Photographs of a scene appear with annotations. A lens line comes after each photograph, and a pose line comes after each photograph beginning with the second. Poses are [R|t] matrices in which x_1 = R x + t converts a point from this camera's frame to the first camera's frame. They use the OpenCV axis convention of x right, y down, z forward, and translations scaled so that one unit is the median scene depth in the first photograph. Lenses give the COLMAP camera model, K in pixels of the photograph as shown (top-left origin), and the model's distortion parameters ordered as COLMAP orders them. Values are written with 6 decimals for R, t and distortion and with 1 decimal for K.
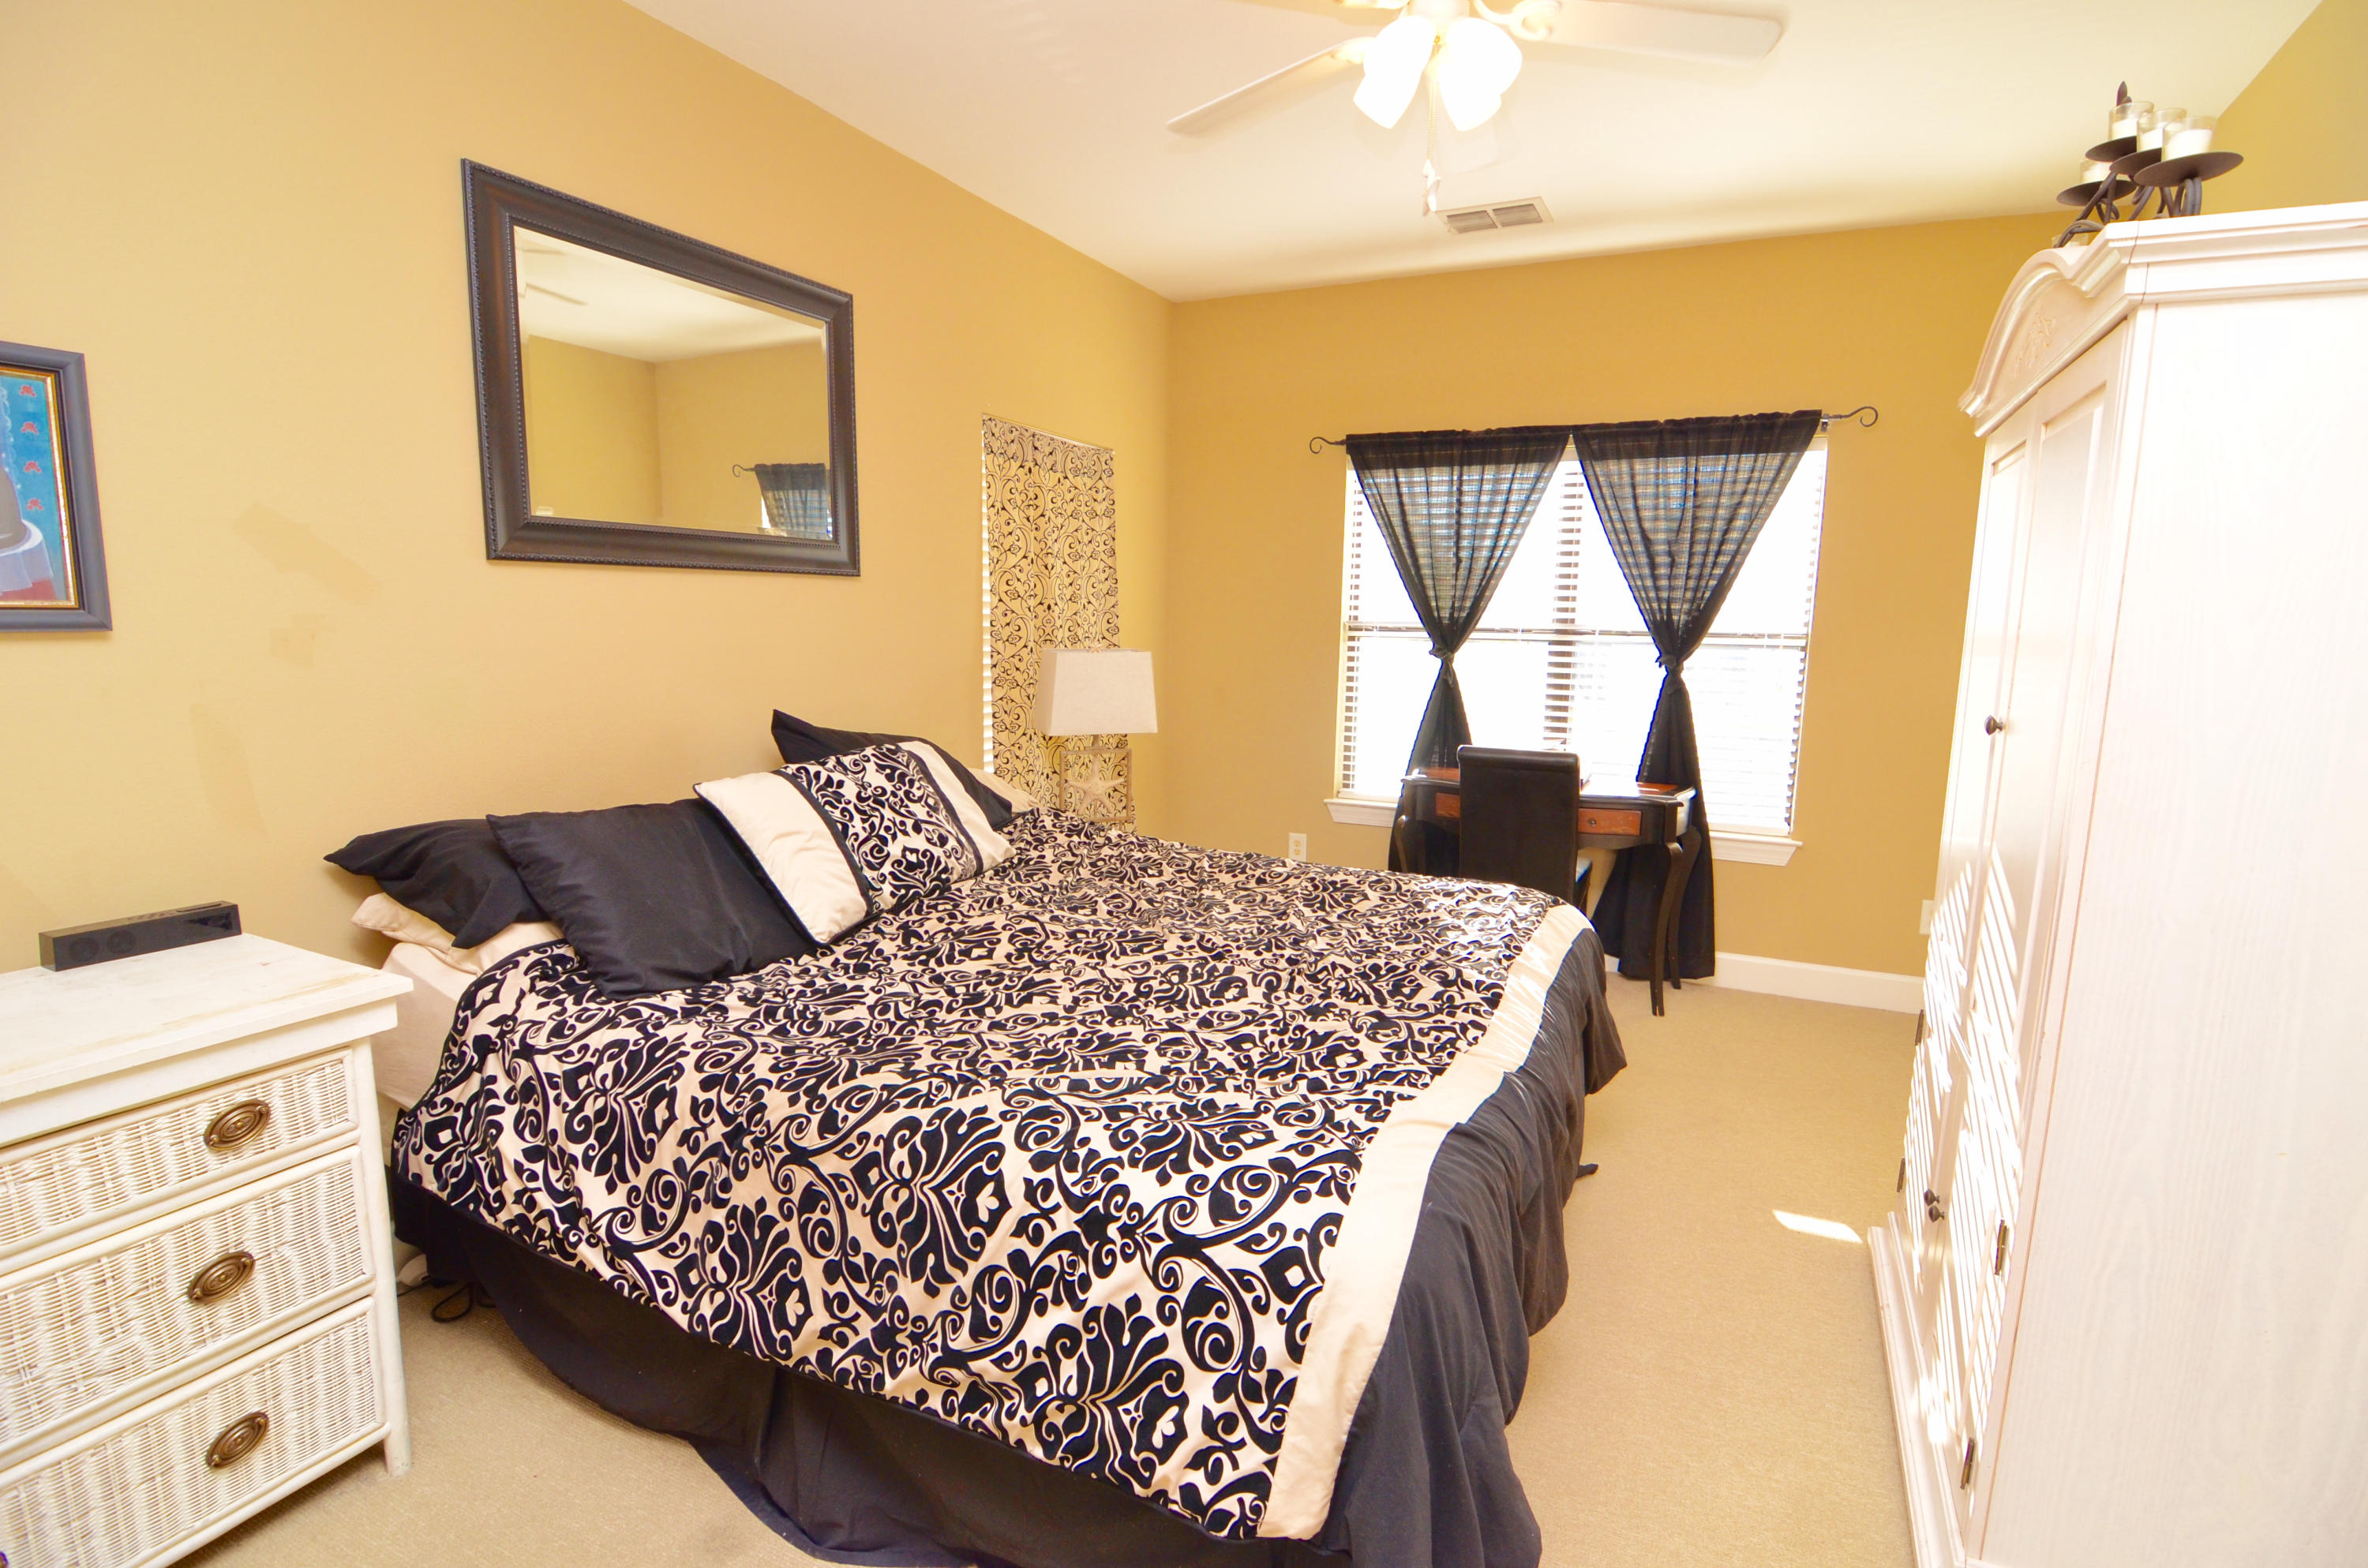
lens RADIAL K [[1124.0, 0, 1193.7], [0, 1124.0, 775.9], [0, 0, 1]] dist [-0.011214, -0.007409]
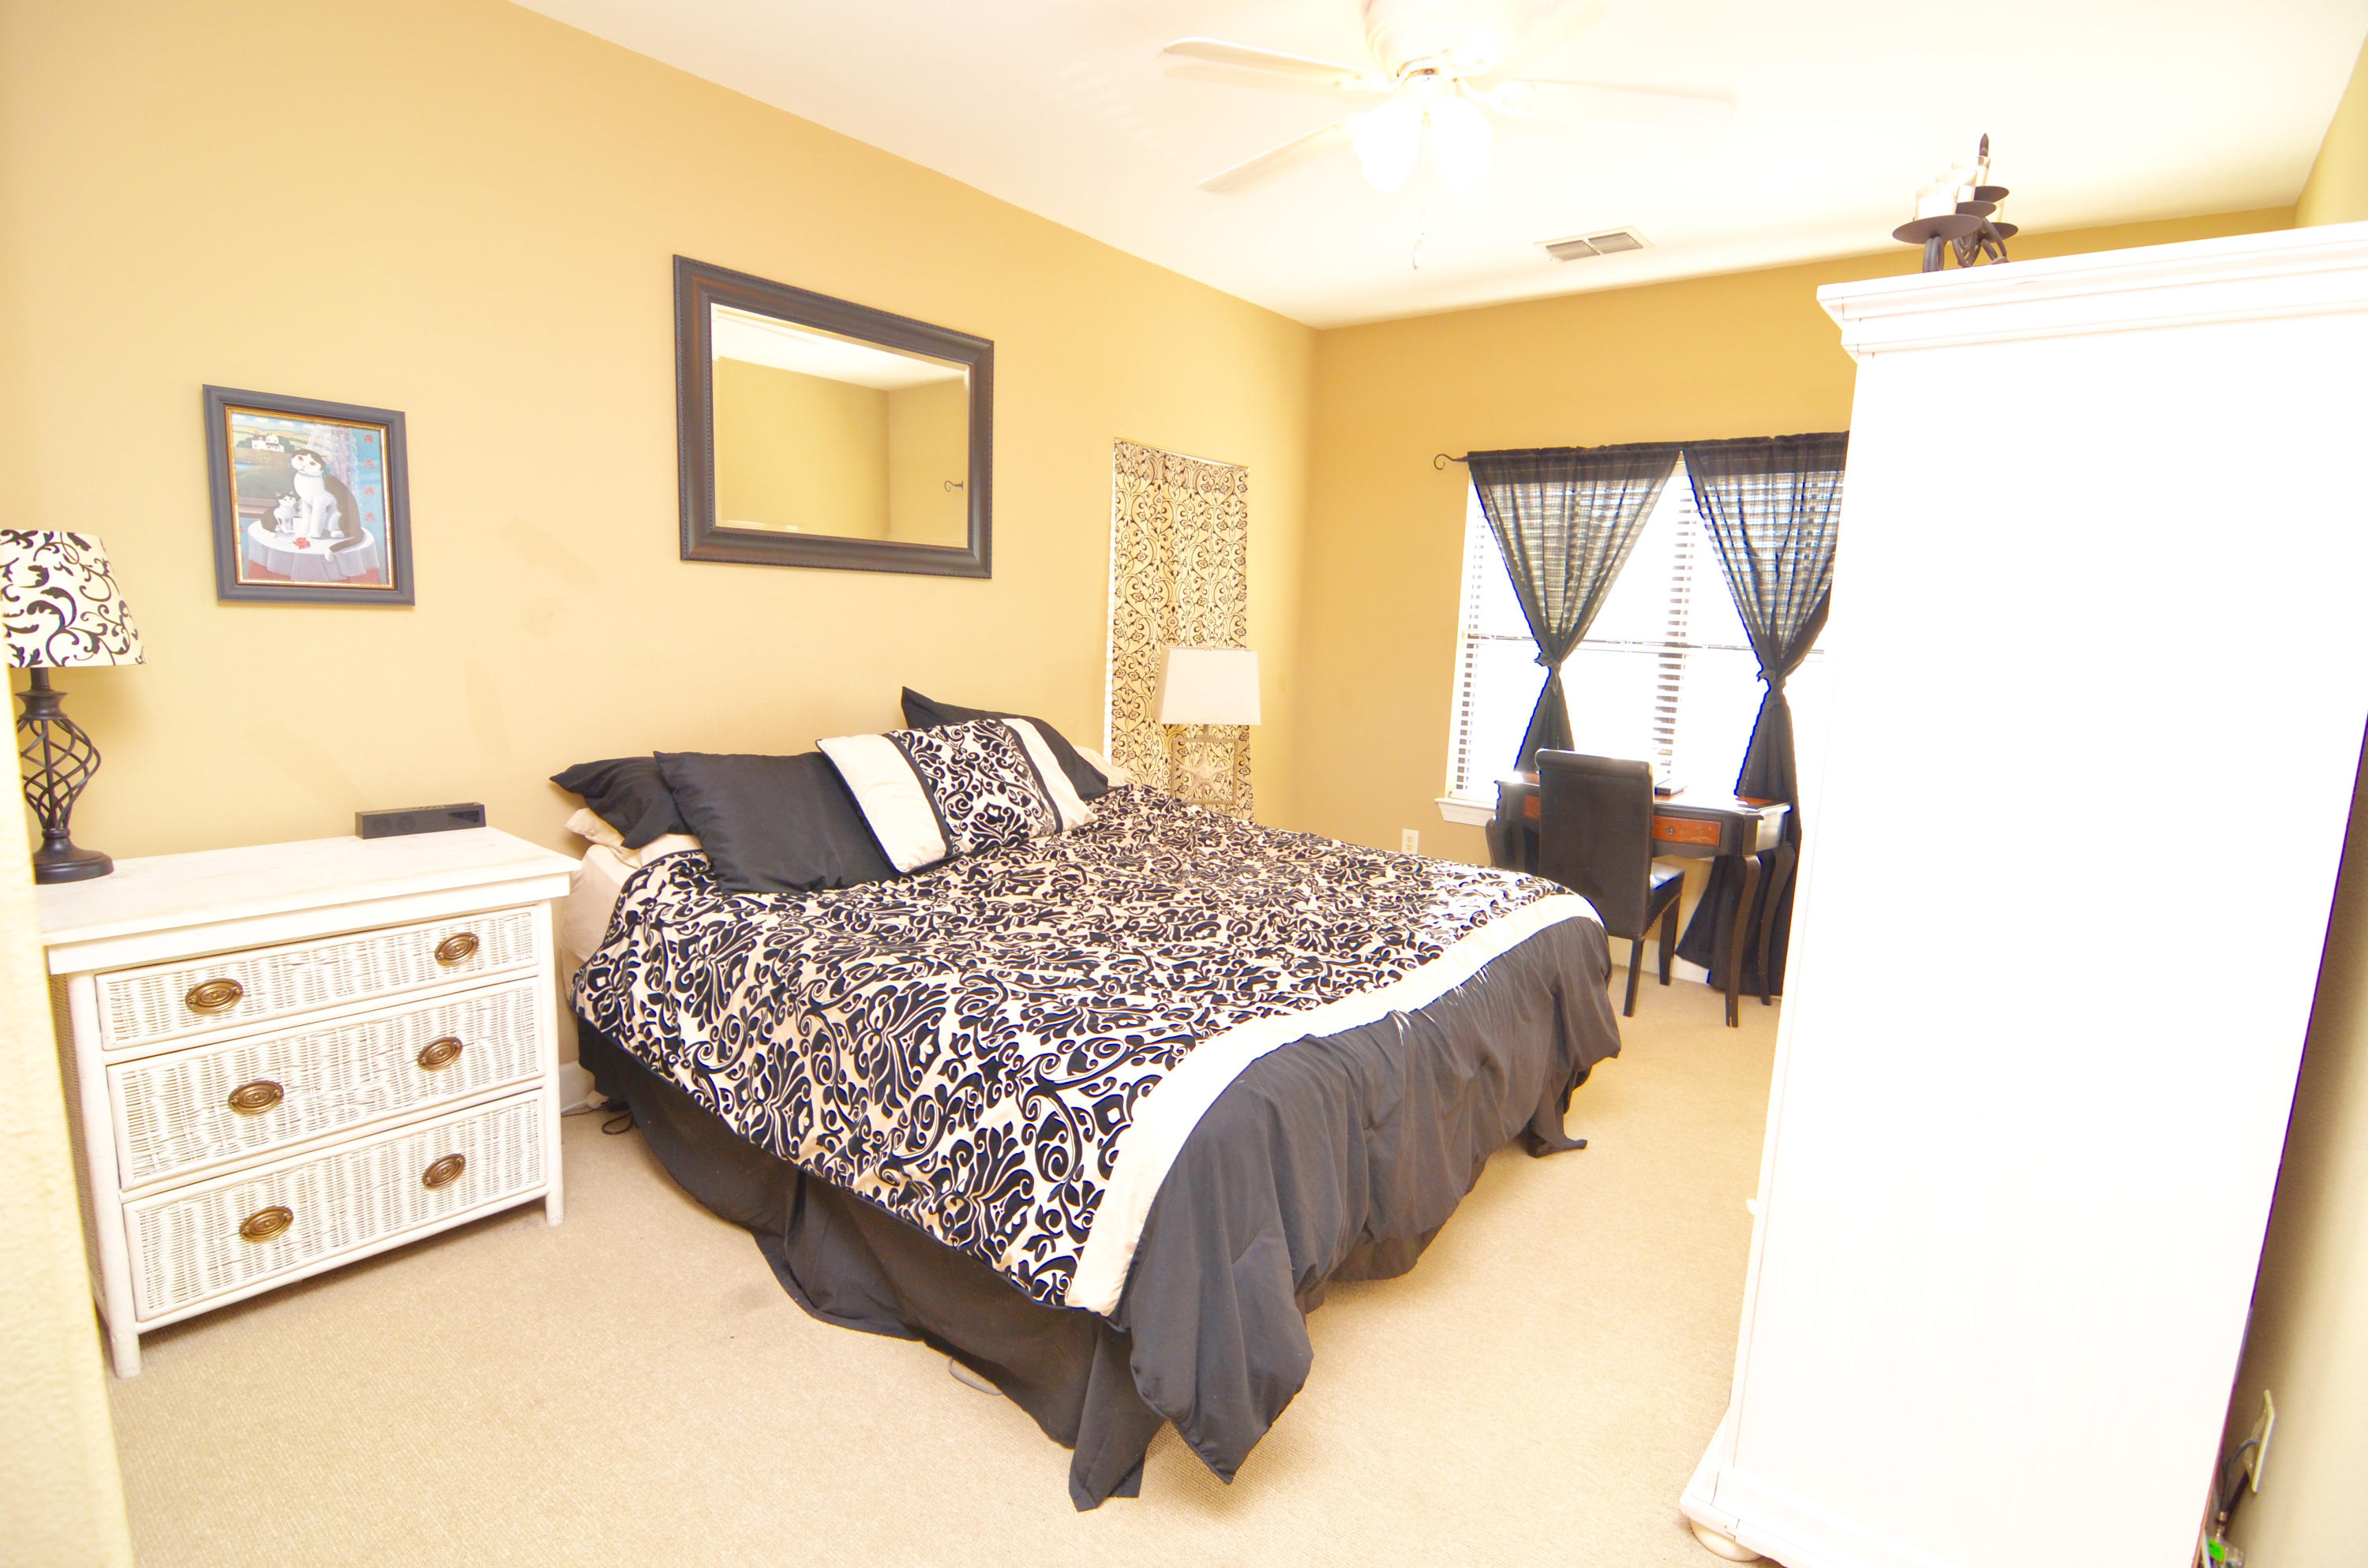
lens RADIAL K [[1124.0, 0, 1201.5], [0, 1124.0, 777.0], [0, 0, 1]] dist [-0.011214, -0.007409]
pose [[0.976276, 0.052387, -0.210097, 0.273076], [-0.053811, 0.998551, -0.001062, 0.030528], [0.209737, 0.012343, 0.977680, -0.159848]]
